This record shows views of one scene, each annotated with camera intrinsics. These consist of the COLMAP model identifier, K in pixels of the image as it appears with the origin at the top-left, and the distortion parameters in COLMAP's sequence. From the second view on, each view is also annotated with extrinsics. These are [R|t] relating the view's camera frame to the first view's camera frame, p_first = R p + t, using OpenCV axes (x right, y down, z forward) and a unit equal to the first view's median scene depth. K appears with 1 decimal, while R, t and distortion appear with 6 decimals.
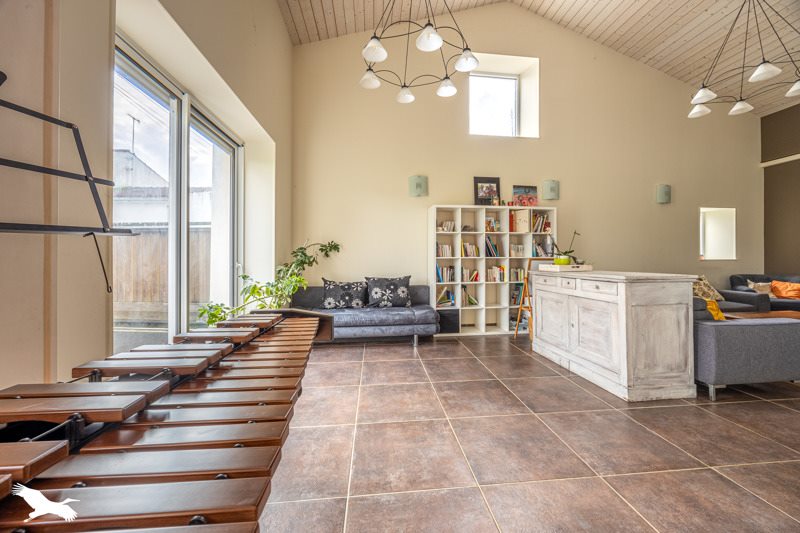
lens RADIAL K [[312.8, 0, 400.6], [0, 312.8, 259.8], [0, 0, 1]] dist [-0.001612, -0.000009]
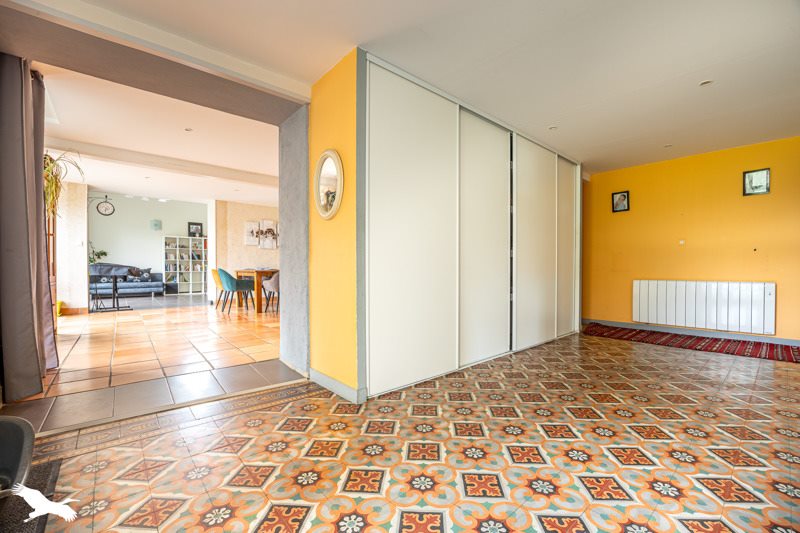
lens RADIAL K [[347.7, 0, 400.5], [0, 347.7, 272.2], [0, 0, 1]] dist [-0.005110, -0.000554]
pose [[0.817272, -0.005104, 0.576229, 0.059160], [0.003606, 0.999986, 0.003744, 0.075197], [-0.576240, -0.000982, 0.817280, -1.898153]]
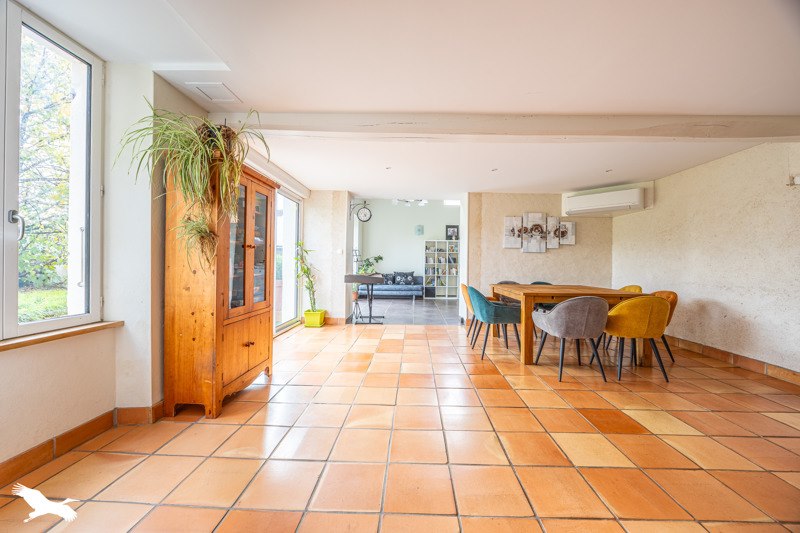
lens RADIAL K [[312.8, 0, 399.9], [0, 312.8, 263.2], [0, 0, 1]] dist [-0.001612, -0.000009]
pose [[0.994250, 0.013542, -0.106226, 0.167645], [-0.014705, 0.999840, -0.010164, 0.015639], [0.106072, 0.011668, 0.994290, -1.220087]]
